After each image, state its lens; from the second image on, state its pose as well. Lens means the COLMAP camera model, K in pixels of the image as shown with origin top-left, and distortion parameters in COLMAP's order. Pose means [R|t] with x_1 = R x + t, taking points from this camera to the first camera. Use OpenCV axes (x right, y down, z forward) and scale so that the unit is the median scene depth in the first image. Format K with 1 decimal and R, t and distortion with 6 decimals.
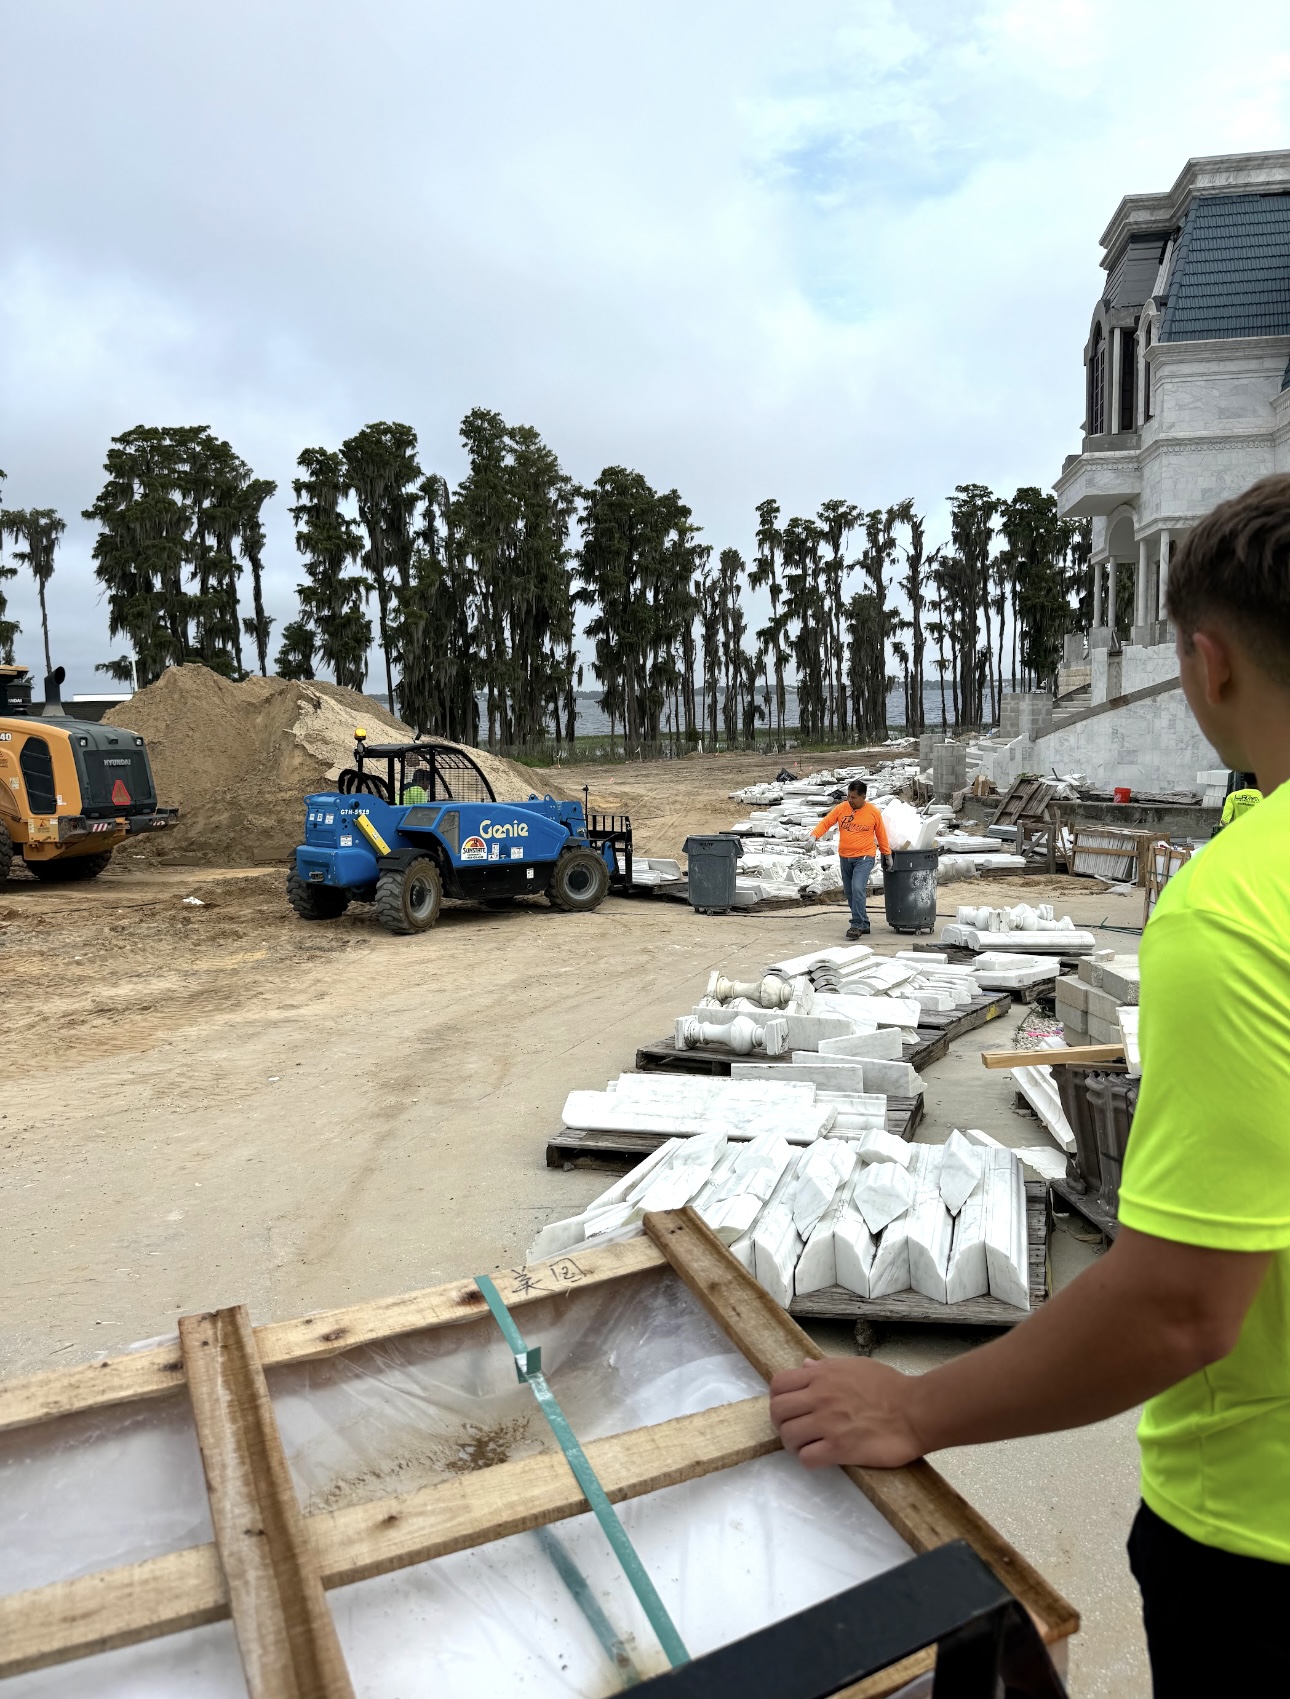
lens RADIAL K [[1264.6, 0, 647.5], [0, 1264.6, 854.7], [0, 0, 1]] dist [0.038505, -0.010531]
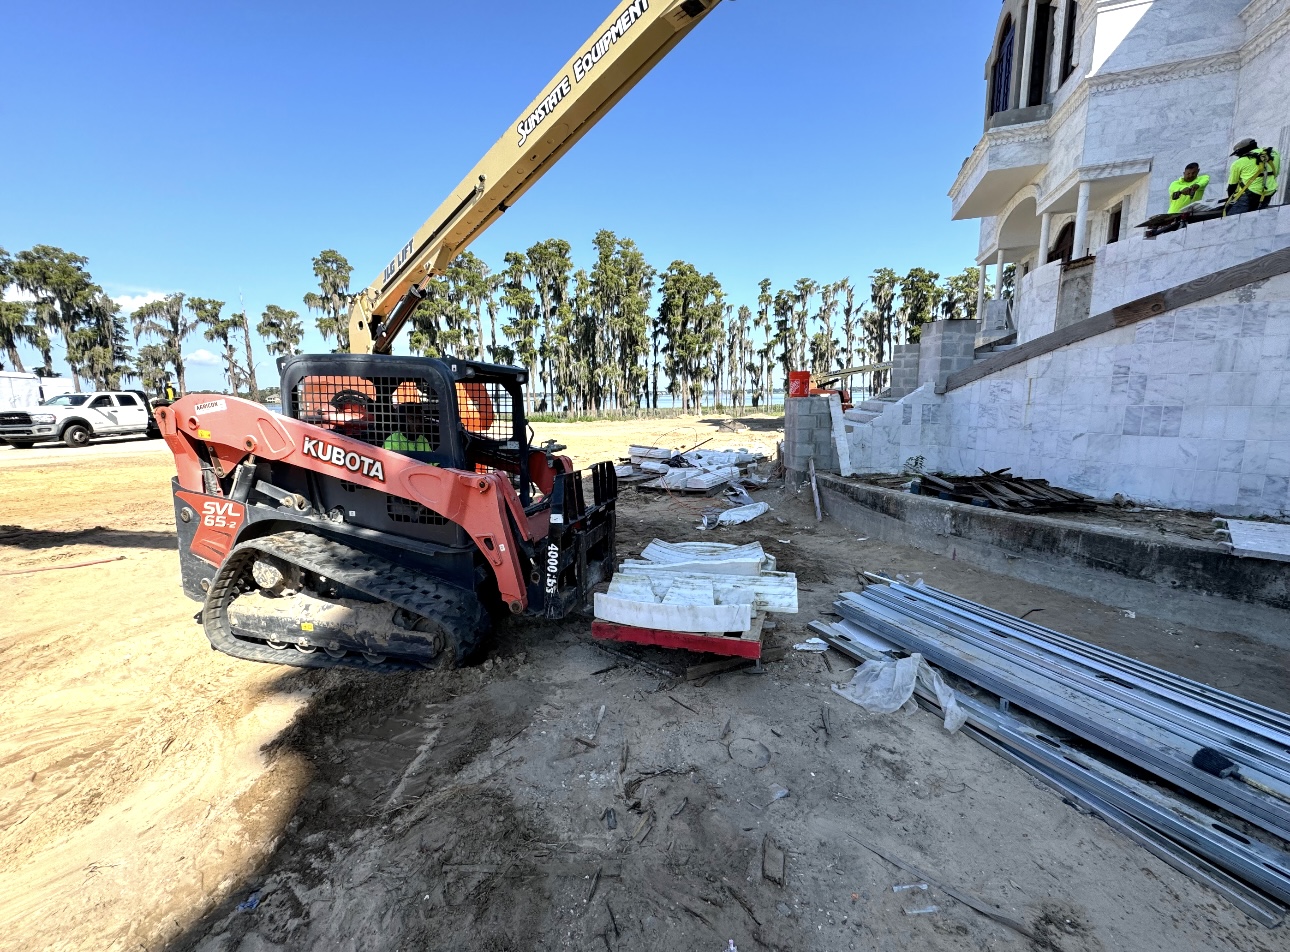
lens RADIAL K [[512.5, 0, 641.9], [0, 512.5, 478.6], [0, 0, 1]] dist [0.001910, 0.001054]
pose [[0.982850, 0.033135, -0.181403, 0.063602], [-0.025731, 0.998743, 0.043015, -0.016885], [0.182600, -0.037609, 0.982468, 0.224200]]
